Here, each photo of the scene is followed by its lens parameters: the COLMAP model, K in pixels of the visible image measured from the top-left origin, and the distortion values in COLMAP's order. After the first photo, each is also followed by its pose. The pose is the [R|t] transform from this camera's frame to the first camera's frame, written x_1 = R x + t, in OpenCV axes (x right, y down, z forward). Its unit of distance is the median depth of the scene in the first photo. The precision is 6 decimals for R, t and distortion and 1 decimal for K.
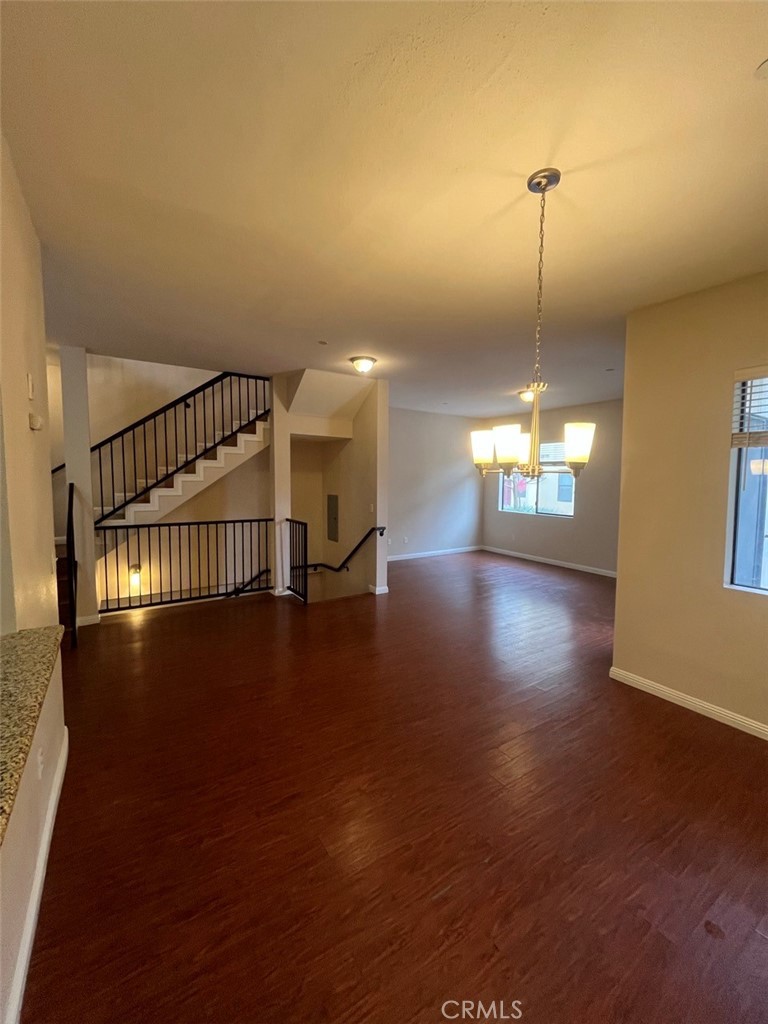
lens RADIAL K [[413.4, 0, 383.7], [0, 413.4, 509.7], [0, 0, 1]] dist [-0.002056, 0.000013]
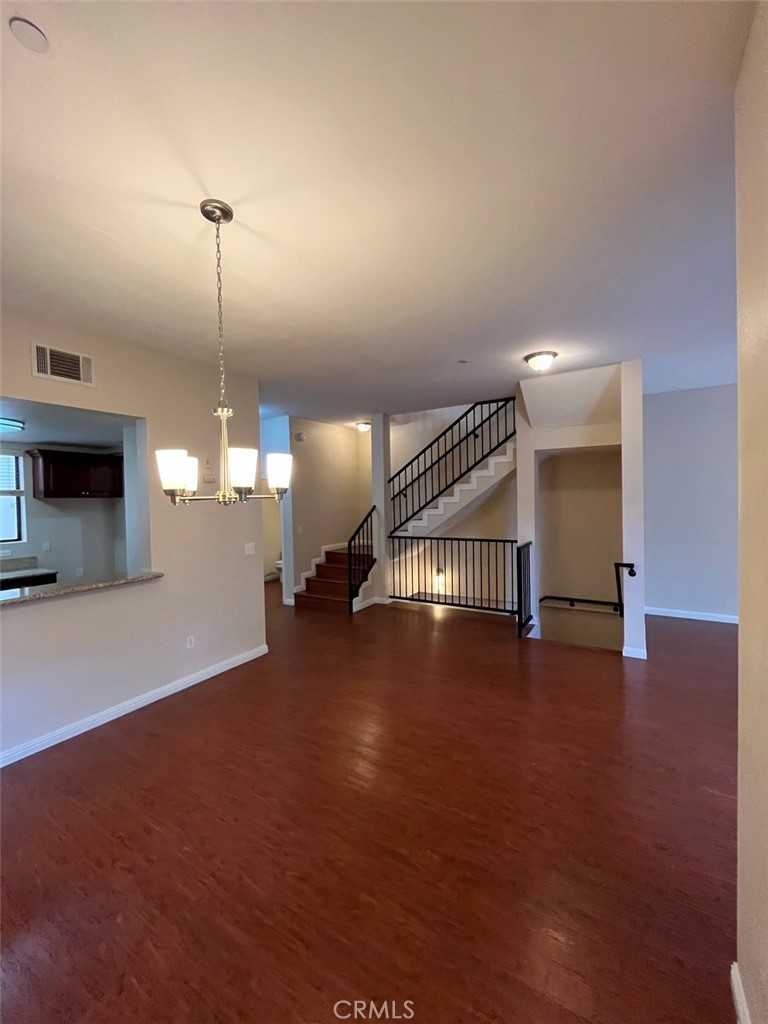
lens RADIAL K [[413.4, 0, 383.1], [0, 413.4, 505.4], [0, 0, 1]] dist [-0.002056, 0.000013]
pose [[0.428438, -0.002815, -0.903567, 0.463457], [-0.045633, 0.998652, -0.024749, -0.021530], [0.902418, 0.051835, 0.427732, 0.299100]]
